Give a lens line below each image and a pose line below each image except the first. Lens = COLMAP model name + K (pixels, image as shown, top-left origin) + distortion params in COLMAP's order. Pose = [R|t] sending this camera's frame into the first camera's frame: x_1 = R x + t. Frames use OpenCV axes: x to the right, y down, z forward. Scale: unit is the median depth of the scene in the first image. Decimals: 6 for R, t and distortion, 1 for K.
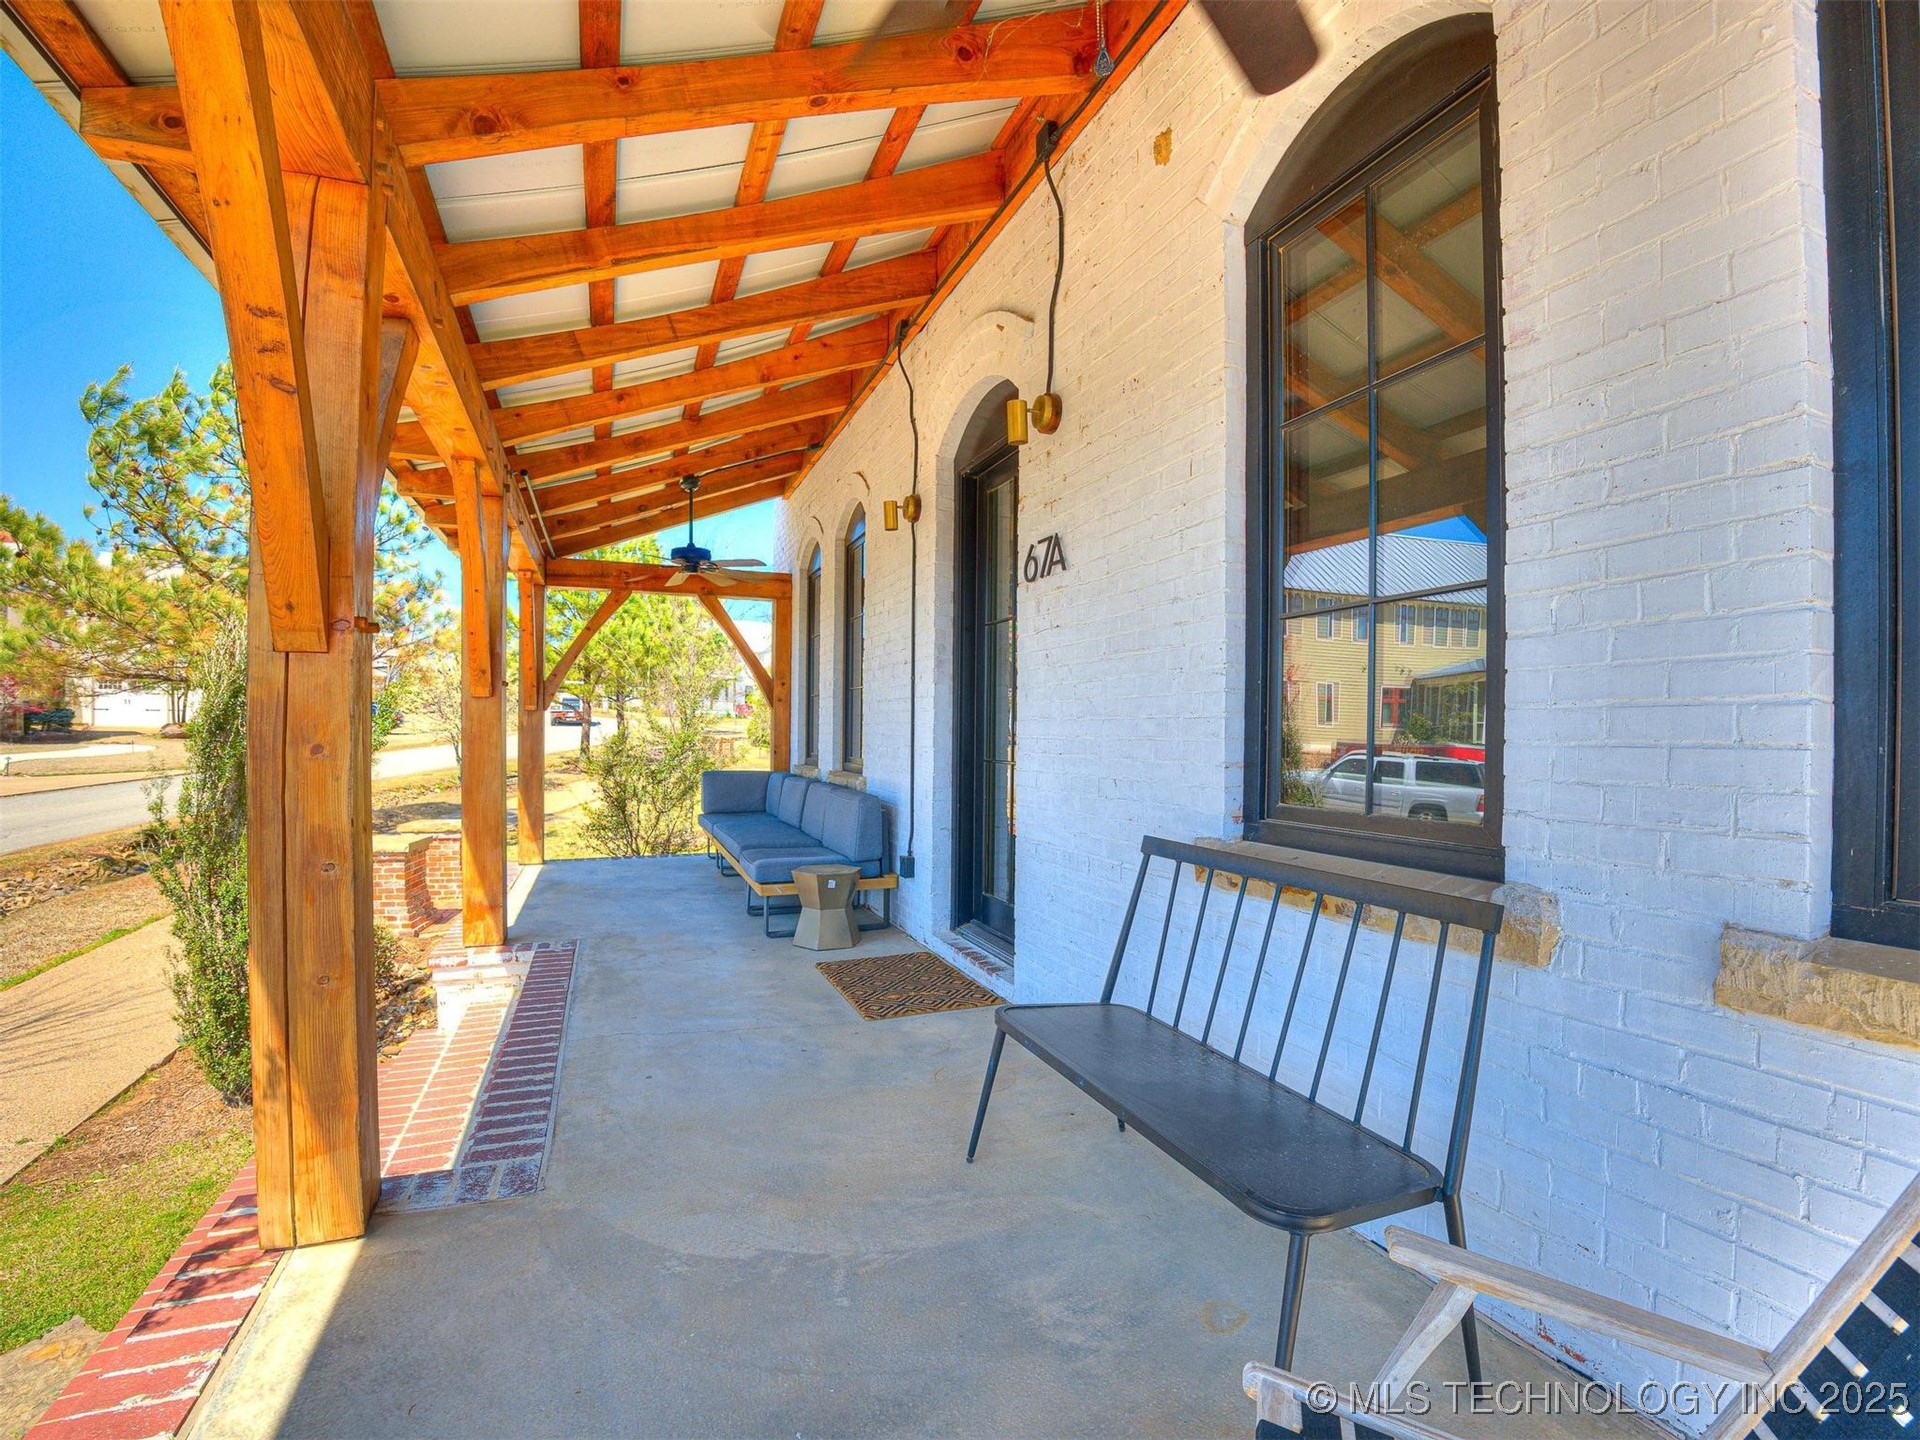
lens RADIAL K [[885.9, 0, 968.3], [0, 885.9, 726.4], [0, 0, 1]] dist [-0.003866, -0.000248]
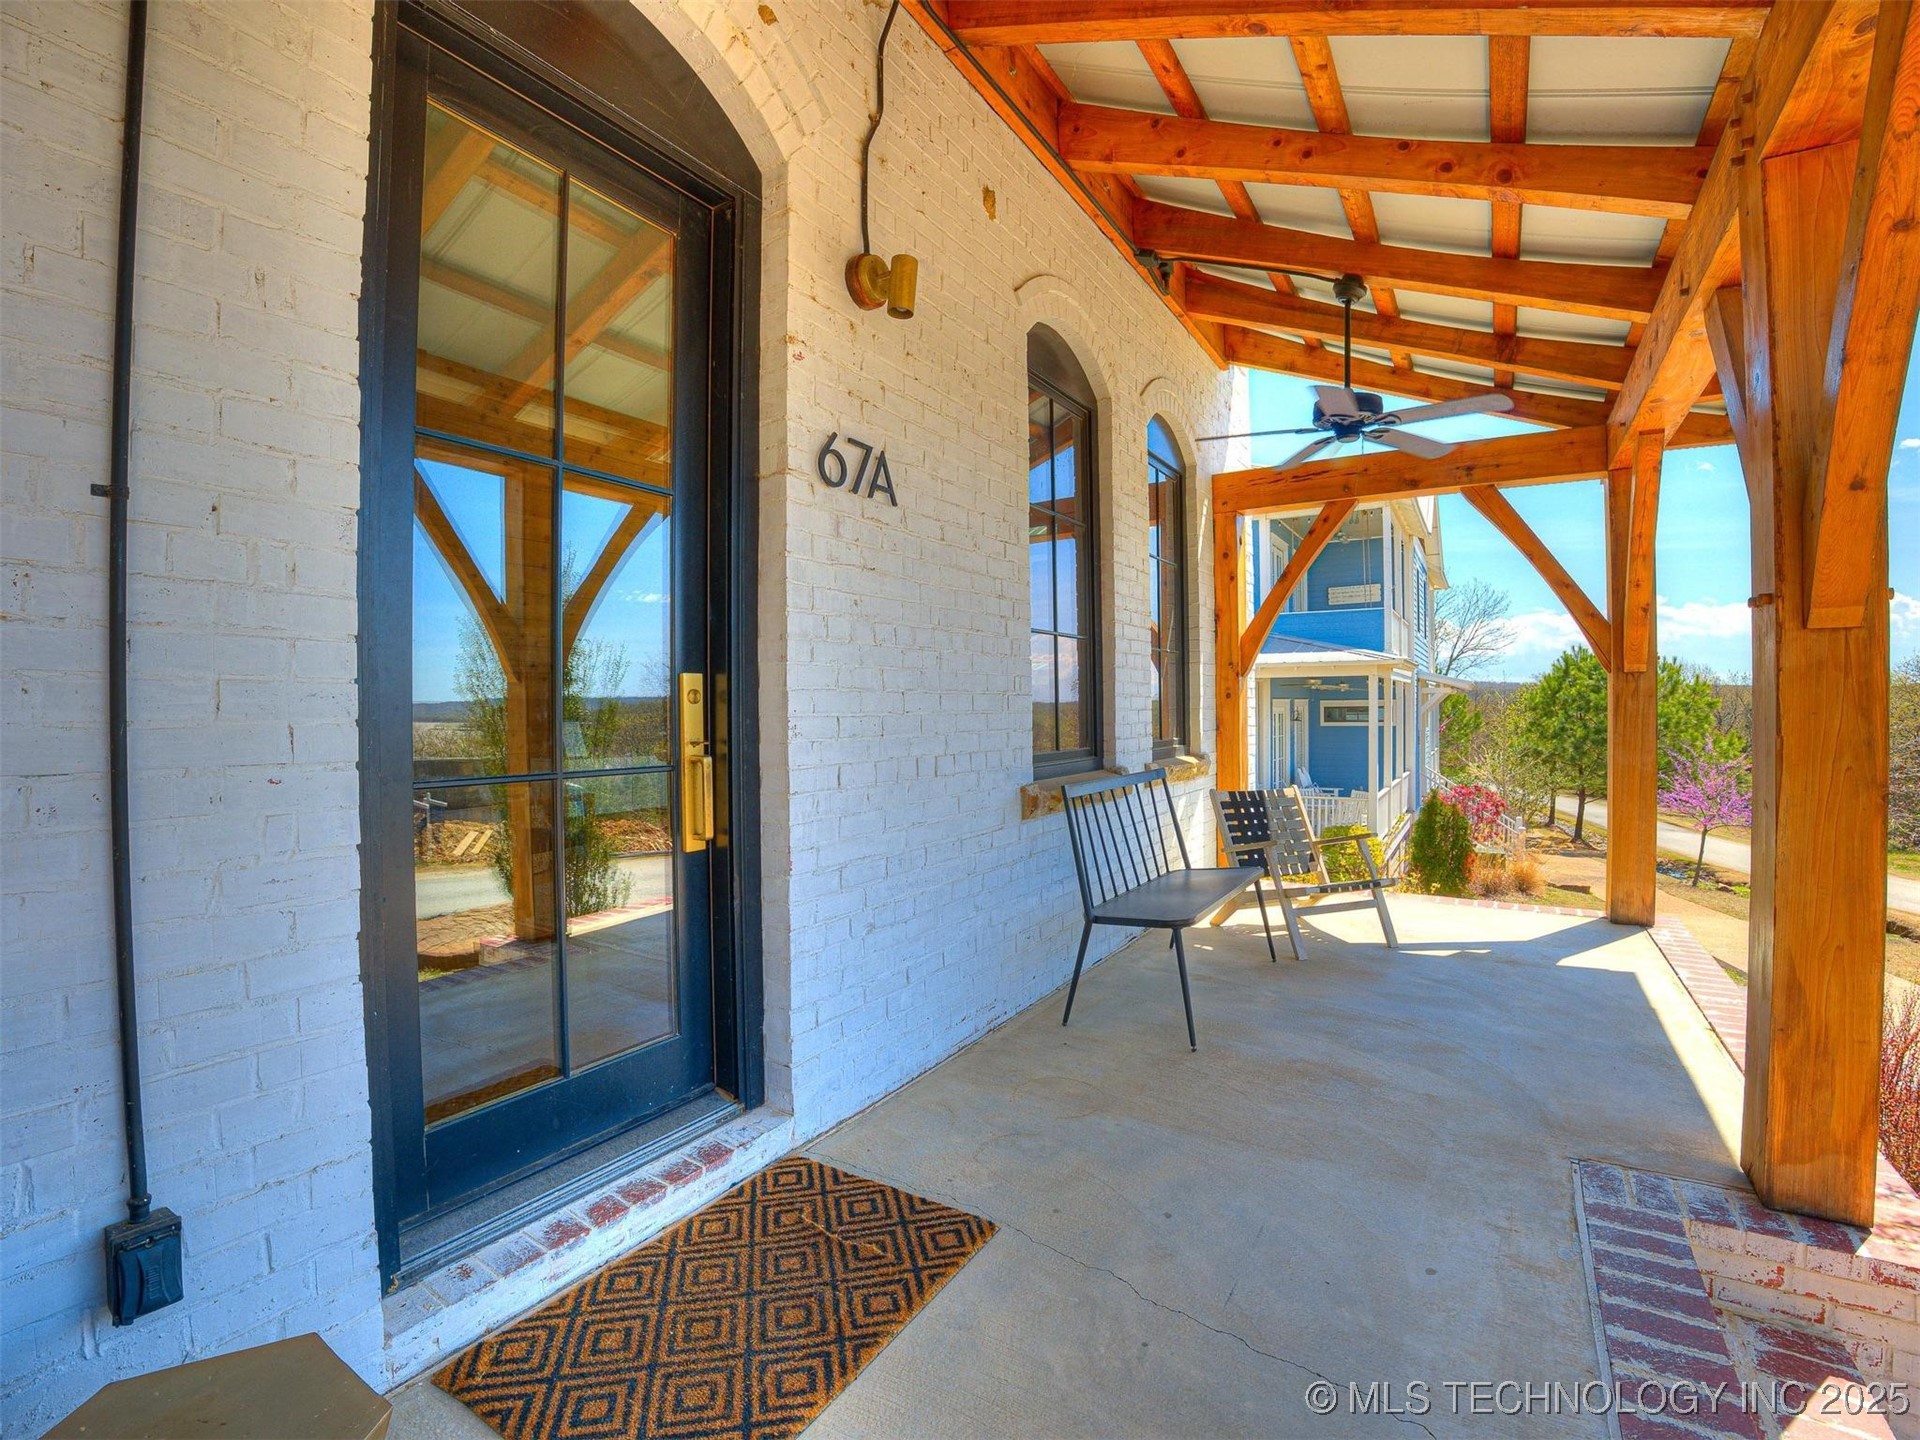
lens RADIAL K [[885.9, 0, 968.3], [0, 885.9, 726.4], [0, 0, 1]] dist [-0.003866, -0.000248]
pose [[-0.601014, -0.018869, 0.799016, -0.660013], [-0.002659, 0.999763, 0.021609, 0.004618], [-0.799234, 0.010863, -0.600921, 1.642005]]
